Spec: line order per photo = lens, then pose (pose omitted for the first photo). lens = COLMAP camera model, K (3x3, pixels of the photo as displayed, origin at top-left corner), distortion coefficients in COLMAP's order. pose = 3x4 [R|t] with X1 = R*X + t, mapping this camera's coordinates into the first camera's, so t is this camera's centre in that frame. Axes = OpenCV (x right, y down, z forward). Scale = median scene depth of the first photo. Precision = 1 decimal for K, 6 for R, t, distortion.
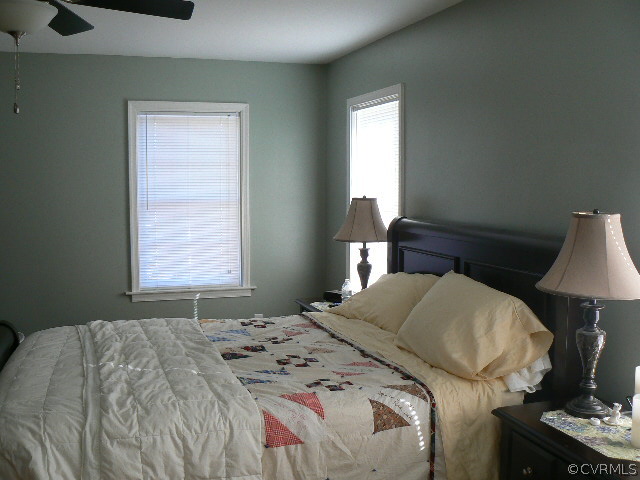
lens RADIAL K [[680.6, 0, 320.0], [0, 680.6, 240.0], [0, 0, 1]] dist [-0.193962, 0.194194]
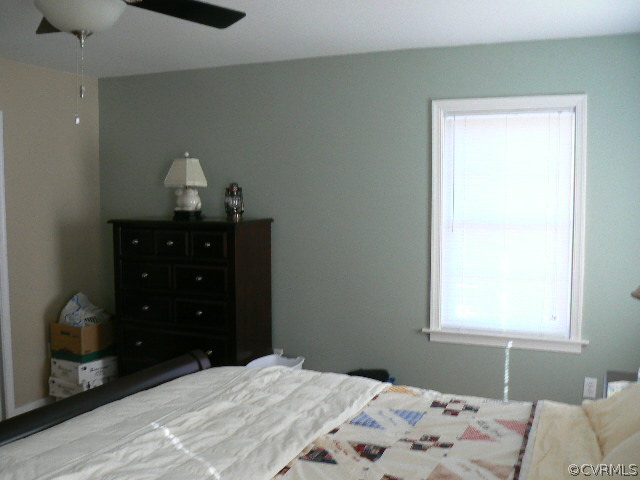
lens RADIAL K [[680.6, 0, 320.0], [0, 680.6, 240.0], [0, 0, 1]] dist [-0.193962, 0.194194]
pose [[0.726274, 0.048050, -0.685724, 0.190019], [-0.059254, 0.998217, 0.007190, -0.031297], [0.684847, 0.035410, 0.727826, 0.286070]]
